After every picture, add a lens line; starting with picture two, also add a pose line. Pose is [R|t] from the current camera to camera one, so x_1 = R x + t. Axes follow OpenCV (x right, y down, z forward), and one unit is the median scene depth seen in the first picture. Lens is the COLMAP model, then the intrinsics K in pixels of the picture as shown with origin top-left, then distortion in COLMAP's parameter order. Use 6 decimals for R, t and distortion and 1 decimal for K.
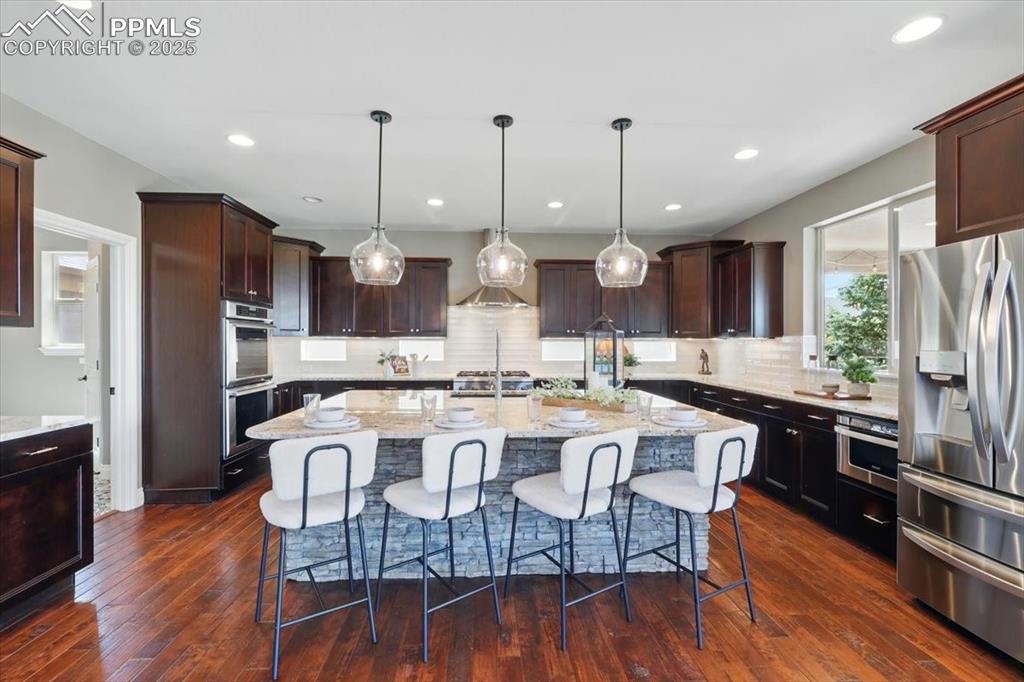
lens RADIAL K [[442.1, 0, 512.0], [0, 442.1, 341.0], [0, 0, 1]] dist [-0.001074, -0.000015]
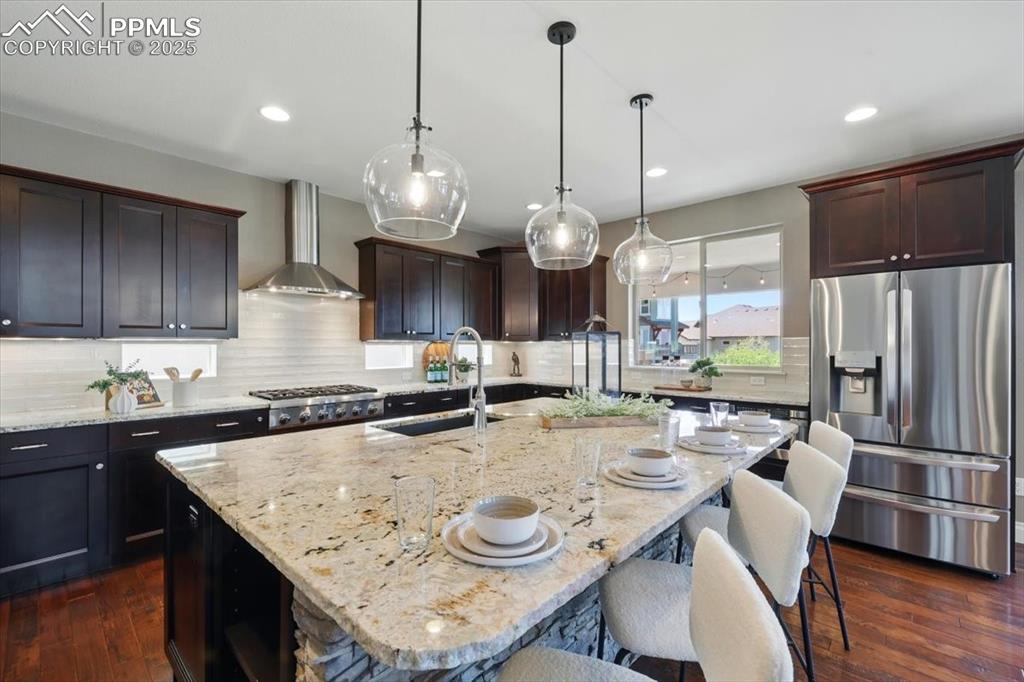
lens RADIAL K [[442.1, 0, 512.0], [0, 442.1, 341.0], [0, 0, 1]] dist [-0.001074, -0.000015]
pose [[0.720357, 0.002701, 0.693599, -0.451917], [0.000950, 0.999988, -0.004880, -0.002256], [-0.693603, 0.004174, 0.720345, 0.439383]]
